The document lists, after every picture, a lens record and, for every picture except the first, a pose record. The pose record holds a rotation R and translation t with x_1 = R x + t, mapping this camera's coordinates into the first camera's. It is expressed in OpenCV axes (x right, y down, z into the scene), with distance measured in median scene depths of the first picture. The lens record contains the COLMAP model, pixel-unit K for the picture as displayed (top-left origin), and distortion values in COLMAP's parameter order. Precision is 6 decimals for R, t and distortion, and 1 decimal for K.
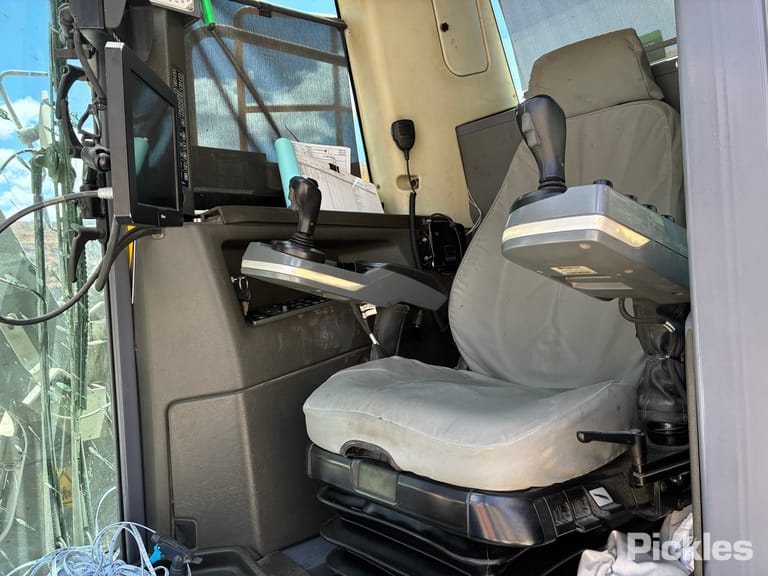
lens RADIAL K [[584.4, 0, 385.6], [0, 584.4, 289.4], [0, 0, 1]] dist [0.041365, -0.054338]
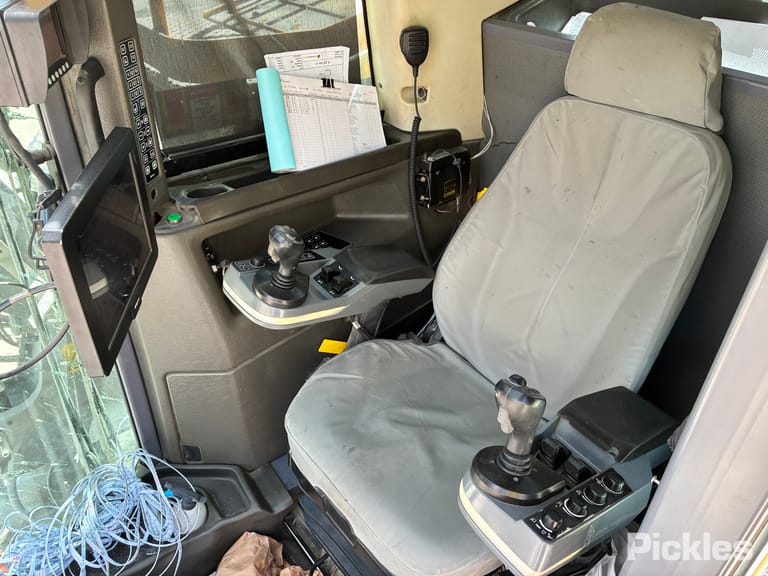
lens RADIAL K [[578.0, 0, 387.9], [0, 578.0, 286.5], [0, 0, 1]] dist [0.082285, -0.134876]
pose [[0.995692, 0.089900, 0.022684, 0.005684], [-0.087676, 0.833355, 0.545740, -0.434301], [0.030158, -0.545378, 0.837648, 0.136636]]
